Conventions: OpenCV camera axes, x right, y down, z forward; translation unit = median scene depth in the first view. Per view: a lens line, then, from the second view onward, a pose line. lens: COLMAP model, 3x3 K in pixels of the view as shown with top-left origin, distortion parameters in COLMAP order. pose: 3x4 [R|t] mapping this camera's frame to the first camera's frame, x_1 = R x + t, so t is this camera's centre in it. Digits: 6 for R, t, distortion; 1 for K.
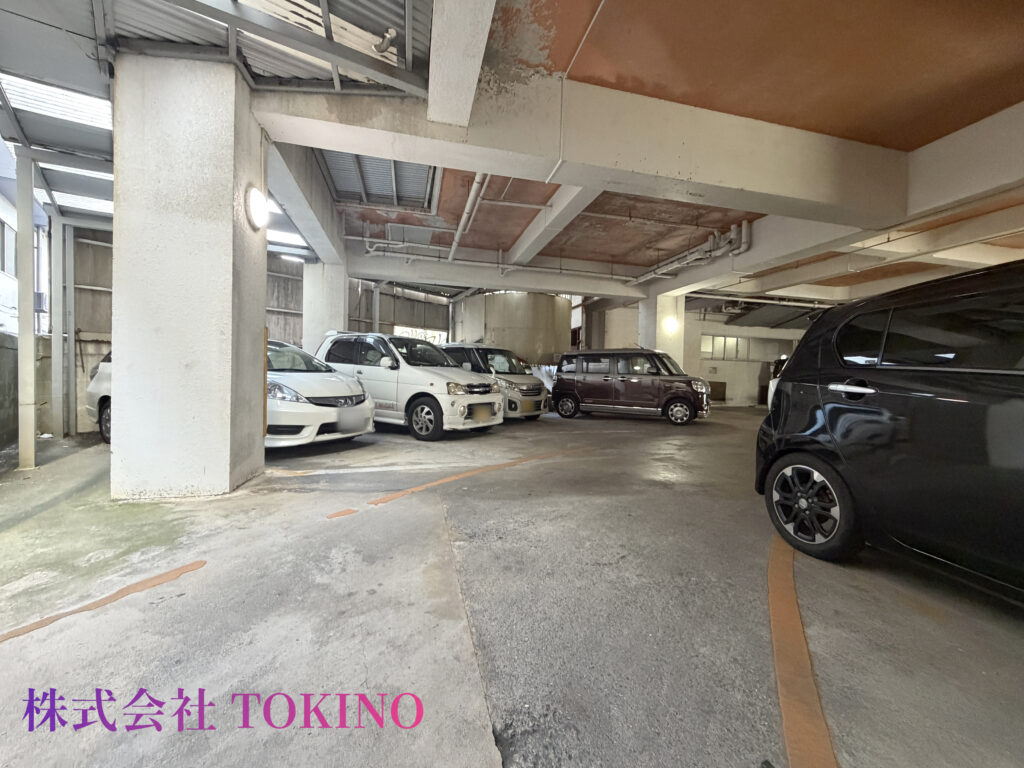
lens RADIAL K [[410.4, 0, 509.8], [0, 410.4, 384.0], [0, 0, 1]] dist [-0.000990, -0.000114]
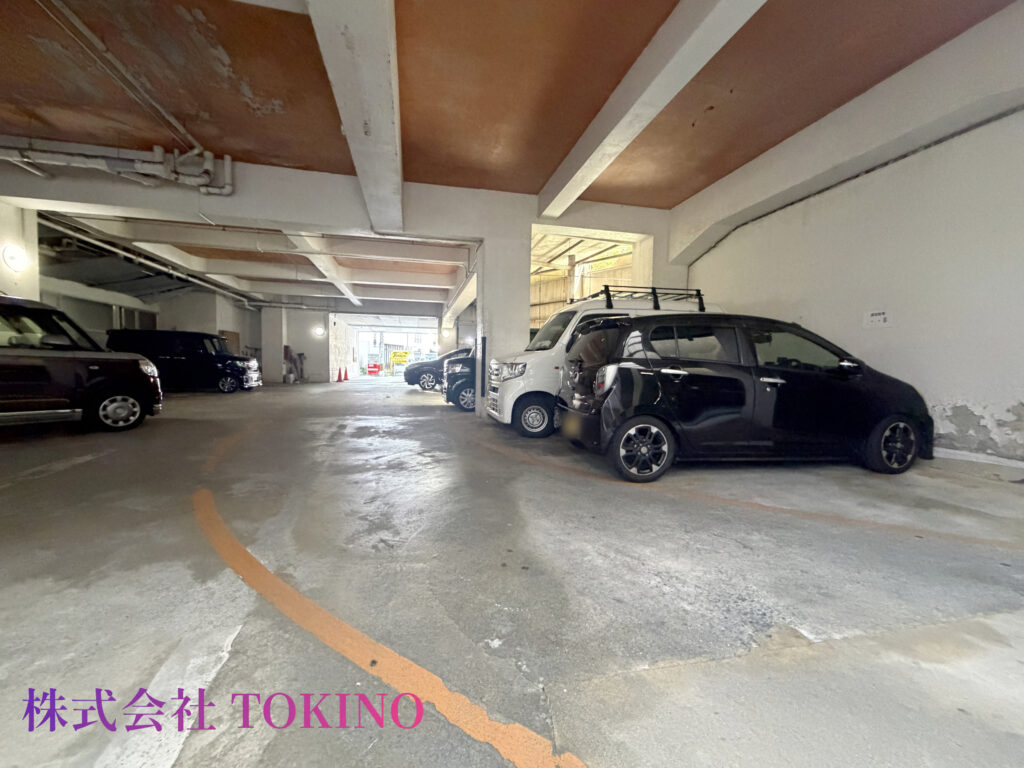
lens RADIAL K [[410.4, 0, 504.7], [0, 410.4, 386.4], [0, 0, 1]] dist [-0.000990, -0.000114]
pose [[0.015344, -0.075385, 0.997036, -0.542427], [0.002168, 0.997154, 0.075360, -0.036015], [-0.999880, 0.001005, 0.015464, 1.069715]]
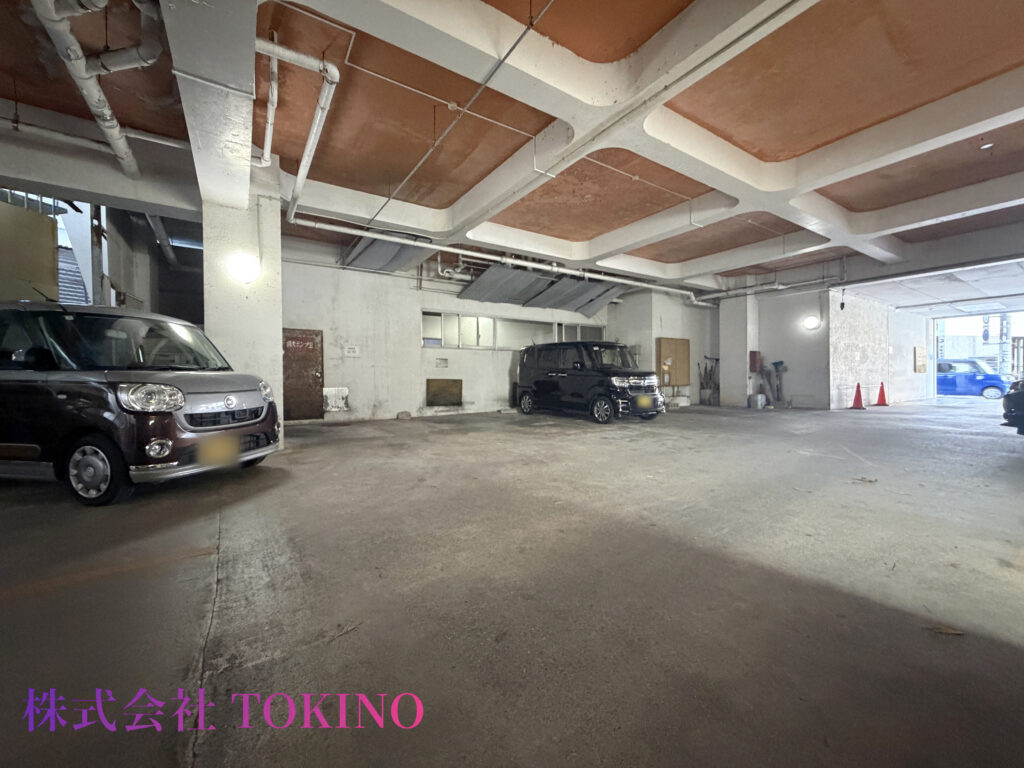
lens RADIAL K [[410.4, 0, 510.2], [0, 410.4, 379.3], [0, 0, 1]] dist [-0.000990, -0.000114]
pose [[0.940803, -0.034028, 0.337242, 1.686191], [0.037847, 0.999272, -0.004753, 0.011100], [-0.336835, 0.017235, 0.941406, 1.404111]]
